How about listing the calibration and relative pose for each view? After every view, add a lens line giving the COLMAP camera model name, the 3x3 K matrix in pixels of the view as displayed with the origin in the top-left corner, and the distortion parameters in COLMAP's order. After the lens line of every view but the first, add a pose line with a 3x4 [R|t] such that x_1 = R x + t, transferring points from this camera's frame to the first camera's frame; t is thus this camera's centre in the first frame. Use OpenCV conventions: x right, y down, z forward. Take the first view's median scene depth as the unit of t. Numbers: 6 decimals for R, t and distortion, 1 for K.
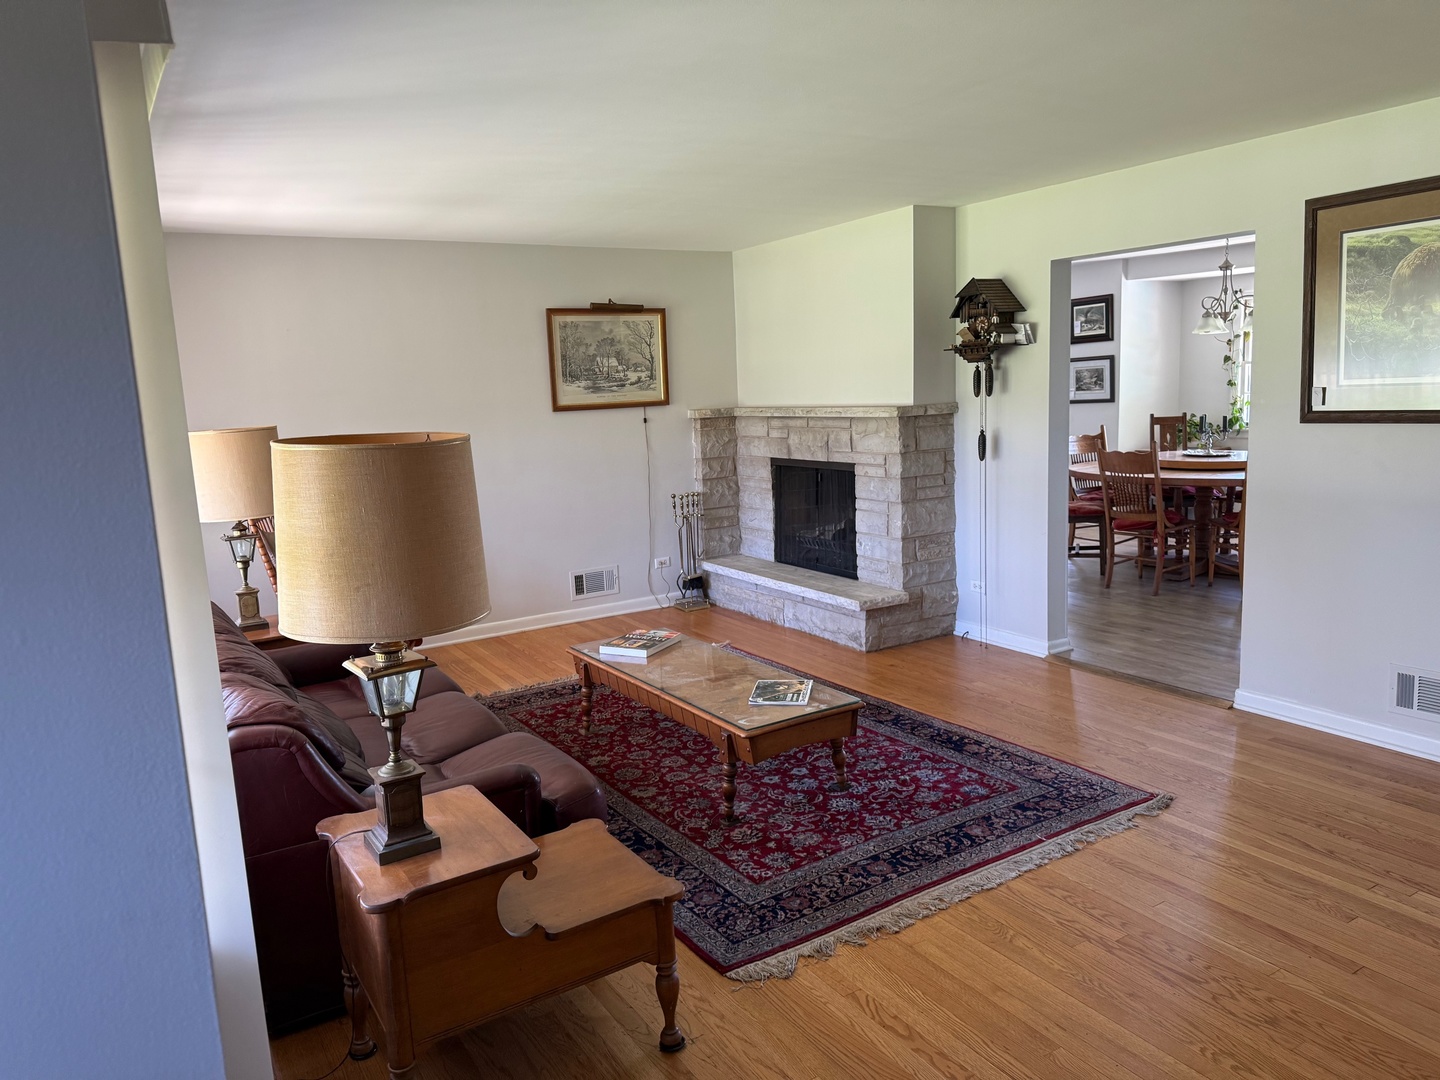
lens RADIAL K [[1036.9, 0, 719.1], [0, 1036.9, 542.0], [0, 0, 1]] dist [0.046859, -0.024087]
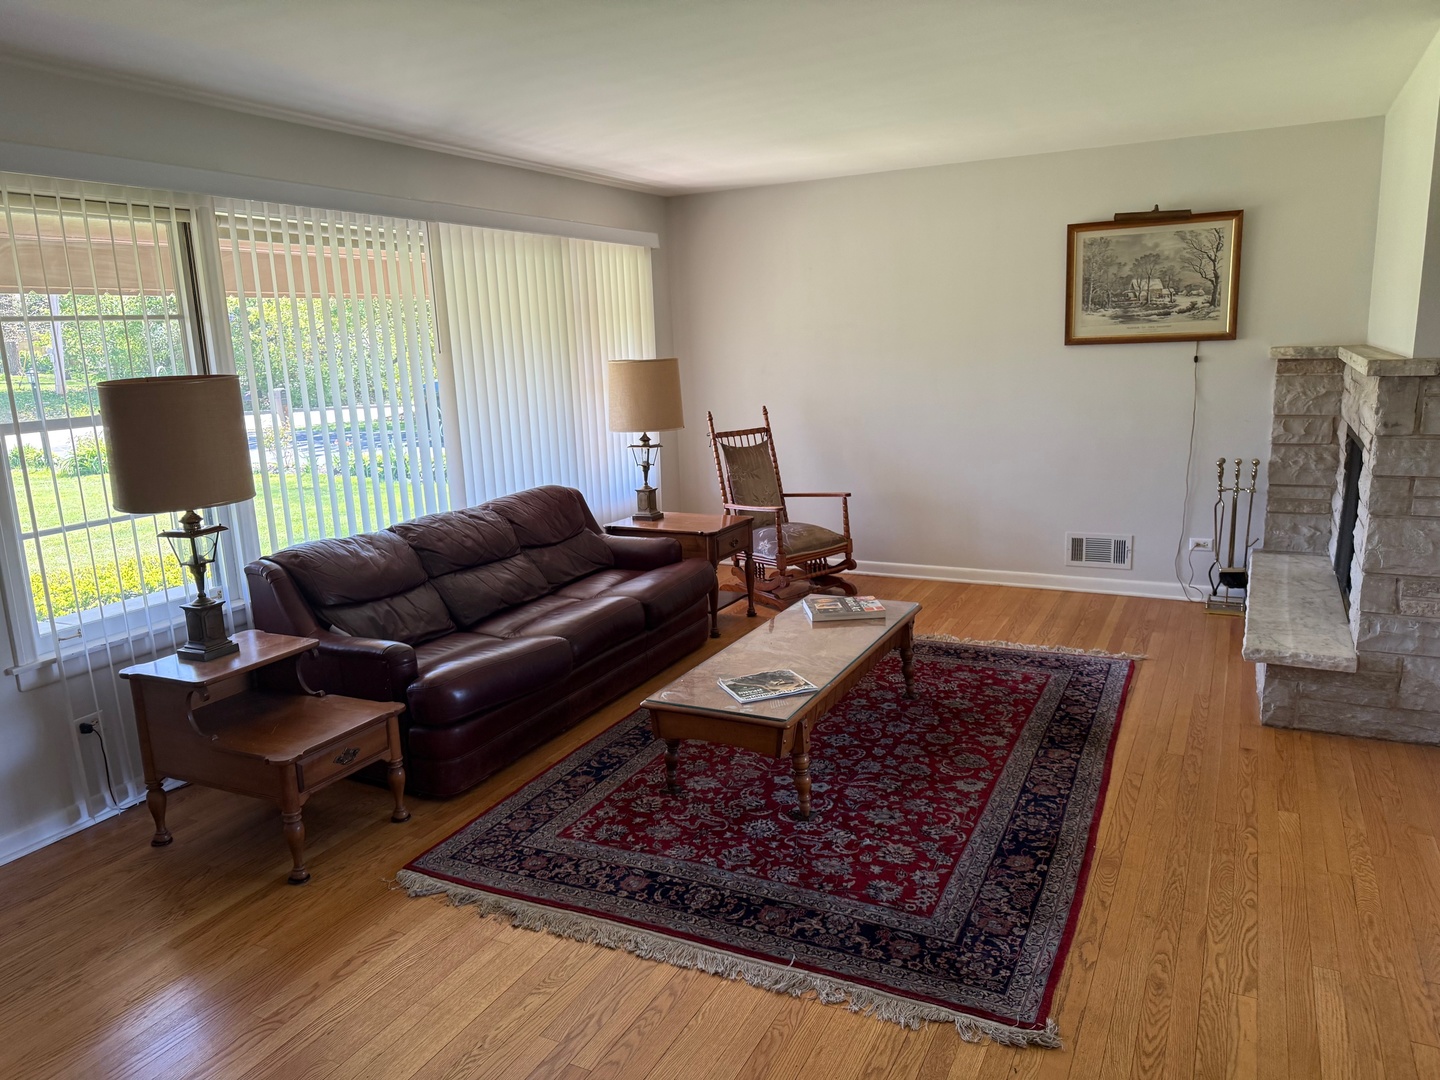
lens RADIAL K [[1036.9, 0, 681.7], [0, 1036.9, 535.7], [0, 0, 1]] dist [0.046859, -0.024087]
pose [[0.497838, 0.190143, -0.846170, 0.497064], [-0.117857, 0.981452, 0.151202, -0.070971], [0.859225, 0.024453, 0.511013, 0.316727]]
